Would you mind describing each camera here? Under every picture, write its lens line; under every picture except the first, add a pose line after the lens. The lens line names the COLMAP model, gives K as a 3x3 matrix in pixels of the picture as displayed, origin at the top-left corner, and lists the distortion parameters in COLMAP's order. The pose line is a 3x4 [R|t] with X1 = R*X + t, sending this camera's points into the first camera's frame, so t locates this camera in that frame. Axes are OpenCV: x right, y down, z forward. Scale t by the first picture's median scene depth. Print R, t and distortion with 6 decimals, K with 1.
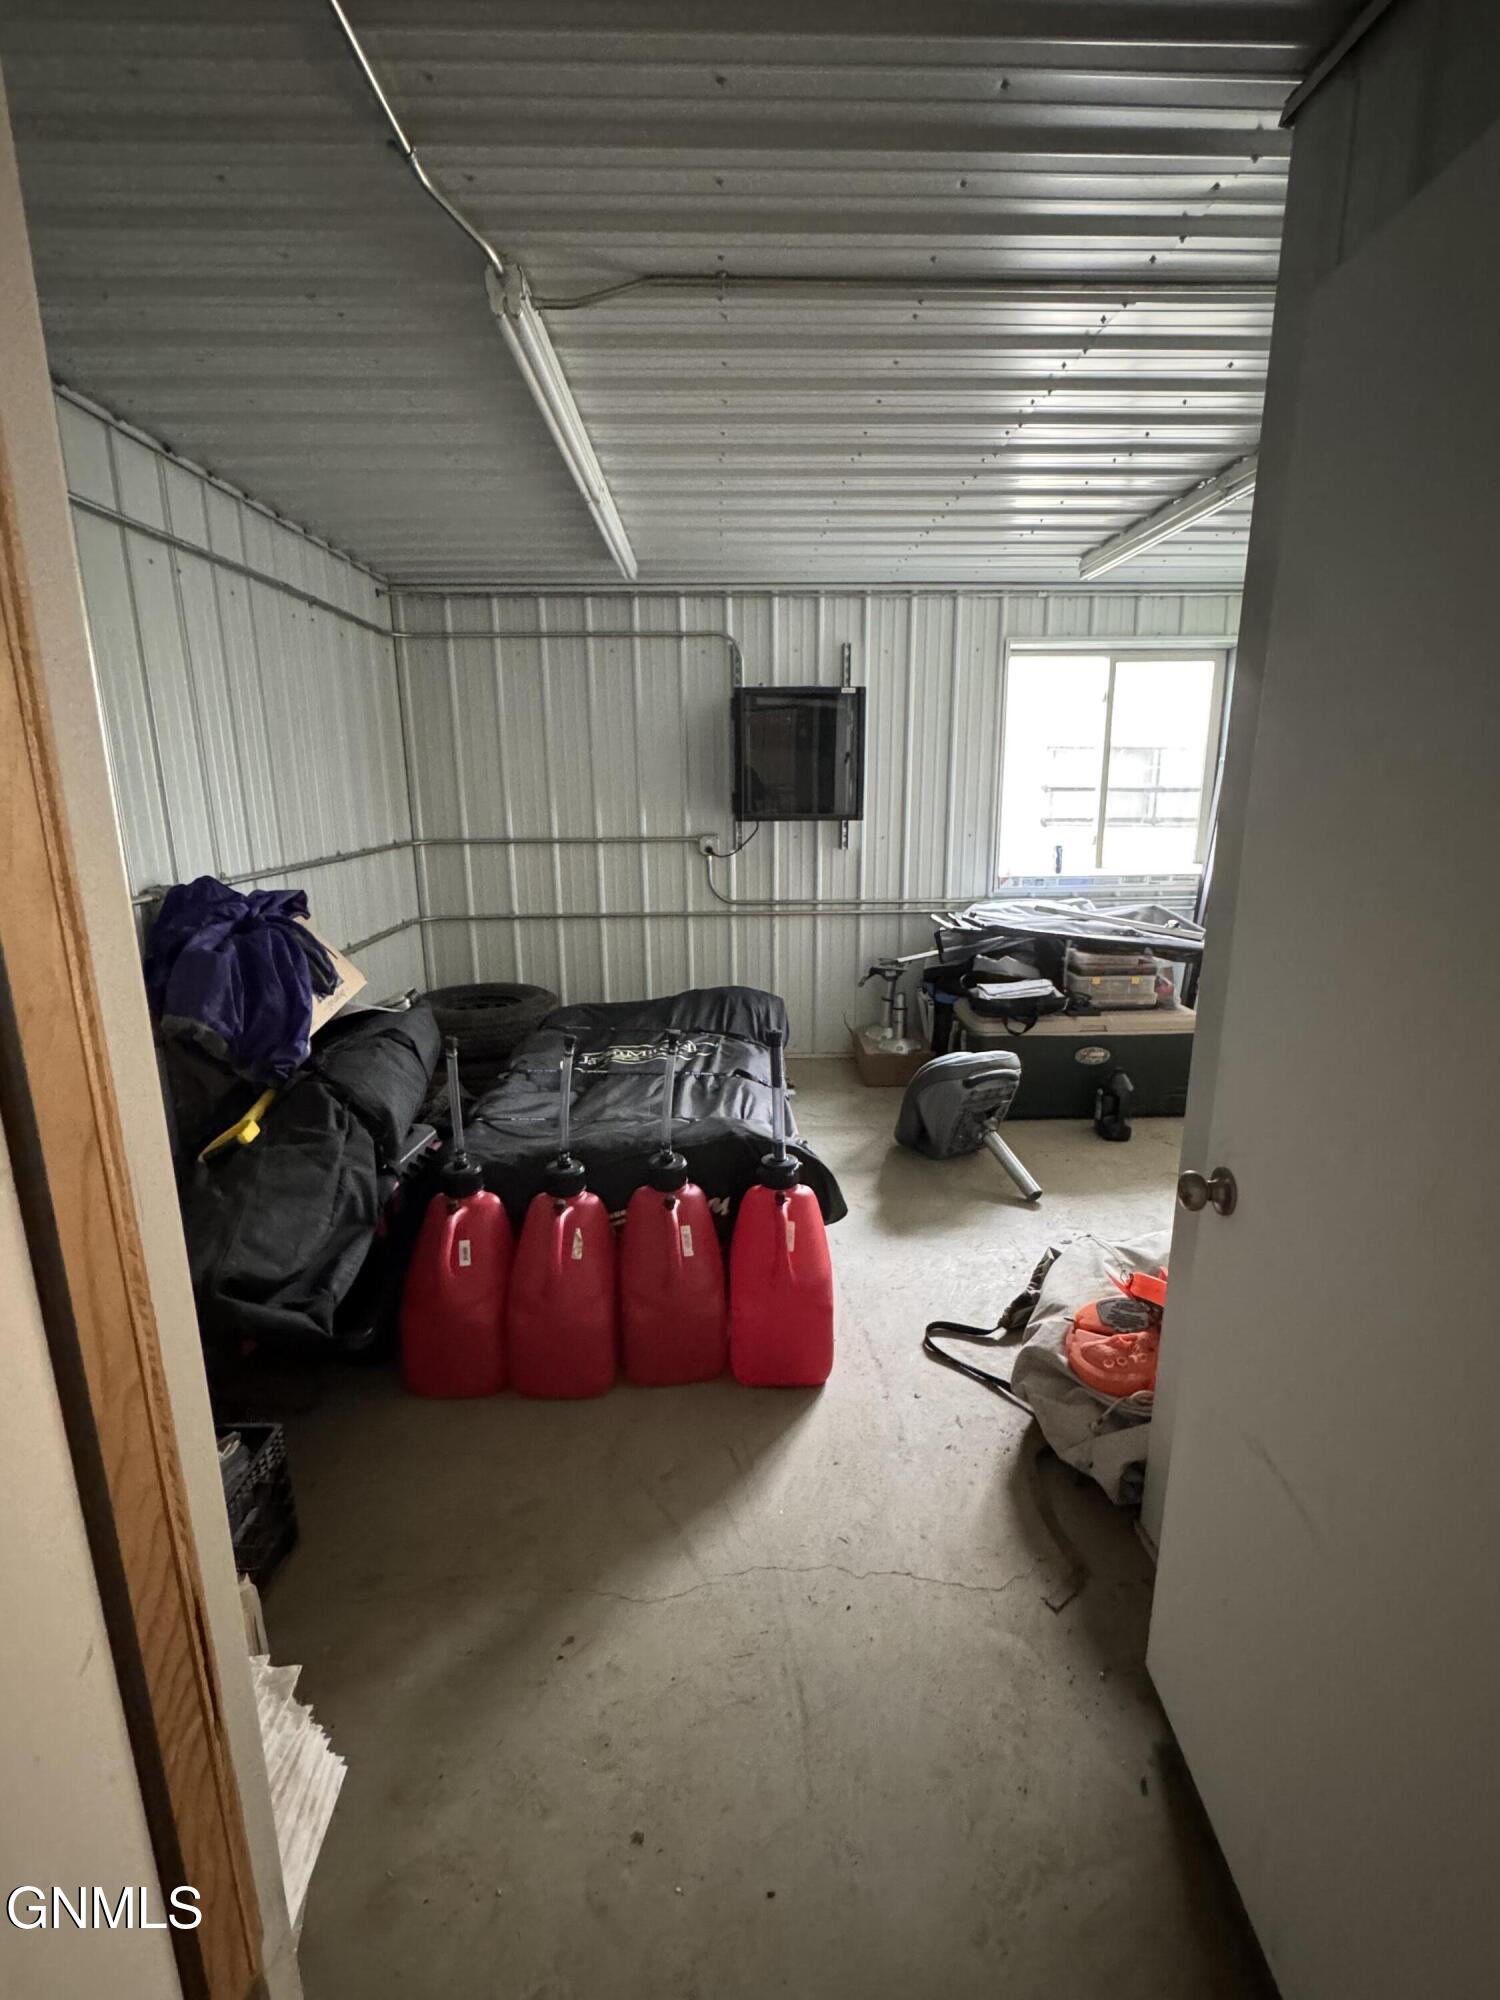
lens RADIAL K [[935.5, 0, 750.0], [0, 935.5, 1000.0], [0, 0, 1]] dist [0.001758, -0.000833]
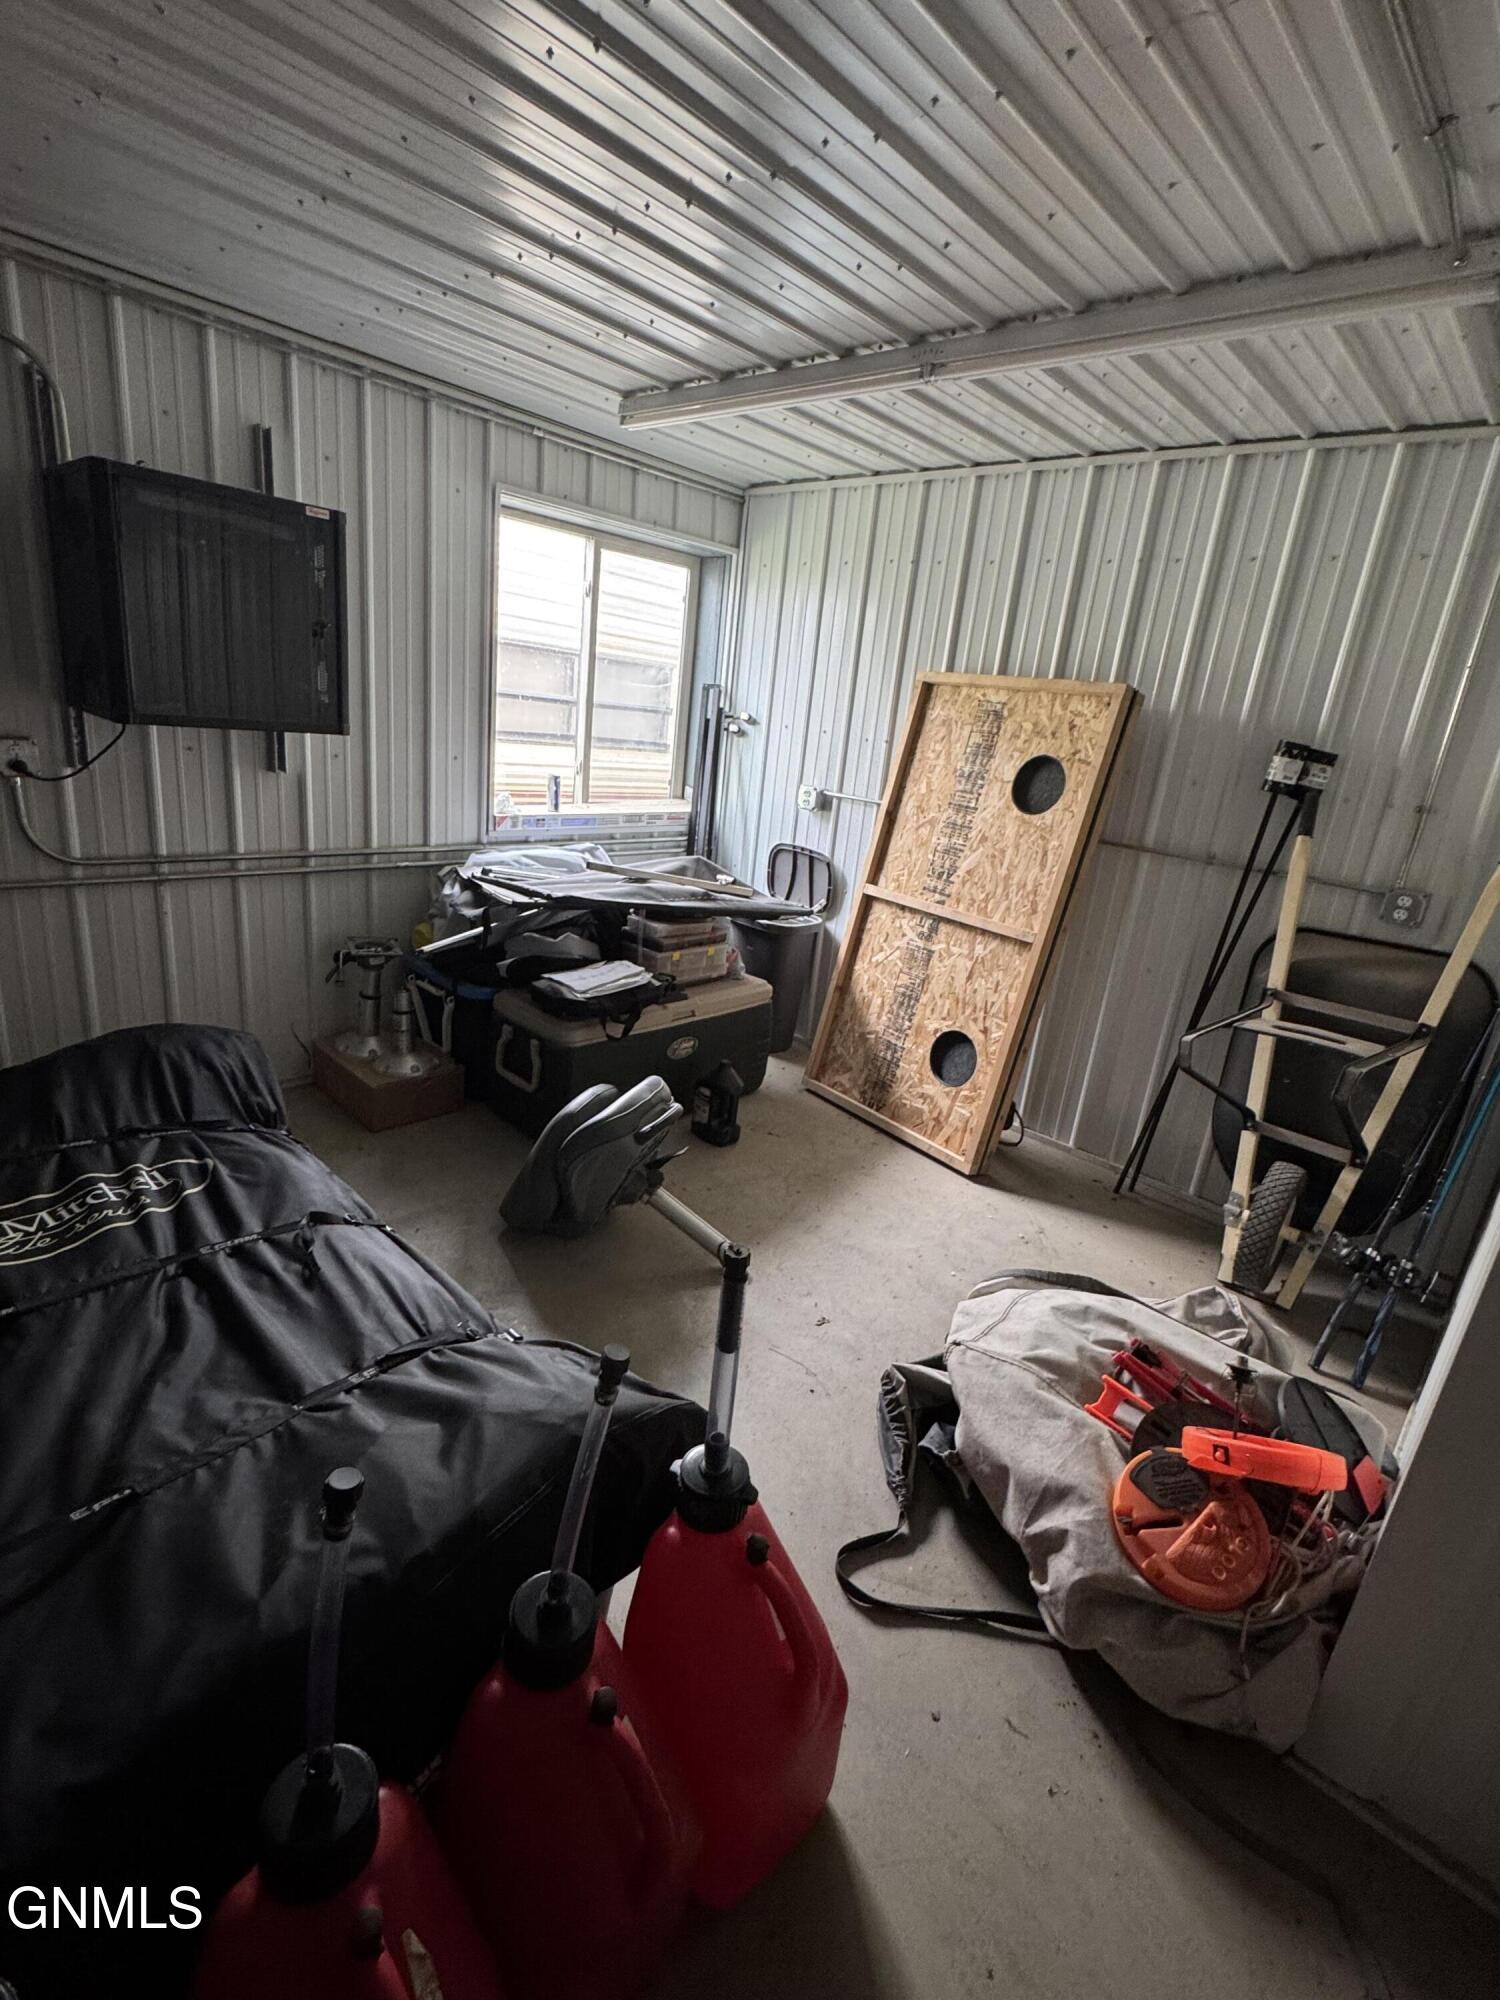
lens RADIAL K [[935.5, 0, 750.0], [0, 935.5, 1000.0], [0, 0, 1]] dist [0.001758, -0.000833]
pose [[0.697940, -0.138540, 0.702628, -0.145451], [0.054519, 0.988542, 0.140759, -0.081634], [-0.714078, -0.059935, 0.697496, 0.323318]]
